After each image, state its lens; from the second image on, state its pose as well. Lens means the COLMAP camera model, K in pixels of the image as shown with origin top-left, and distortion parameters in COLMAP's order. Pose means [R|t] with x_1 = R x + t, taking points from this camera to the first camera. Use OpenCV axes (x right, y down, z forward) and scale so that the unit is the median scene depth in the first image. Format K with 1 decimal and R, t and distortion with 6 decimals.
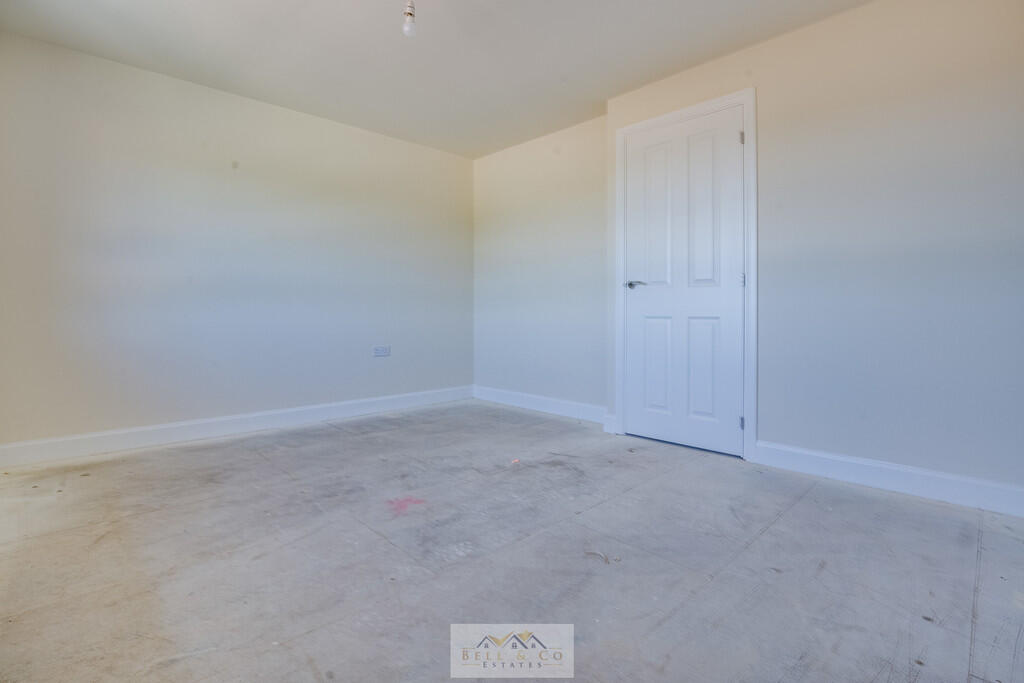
lens RADIAL K [[503.5, 0, 519.1], [0, 503.5, 344.3], [0, 0, 1]] dist [-0.012390, 0.000609]
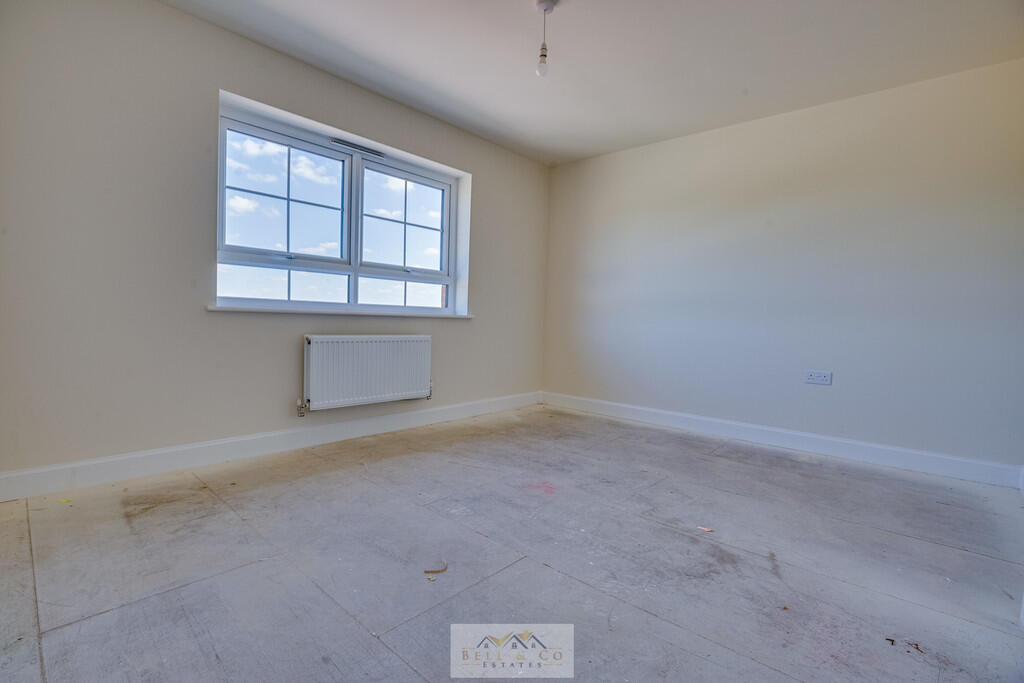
lens RADIAL K [[452.5, 0, 475.9], [0, 452.5, 327.0], [0, 0, 1]] dist [0.000924, 0.000194]
pose [[0.021086, 0.014489, -0.999673, 0.785605], [-0.087493, 0.996086, 0.012591, -0.051119], [0.995942, 0.087199, 0.022271, 0.763737]]
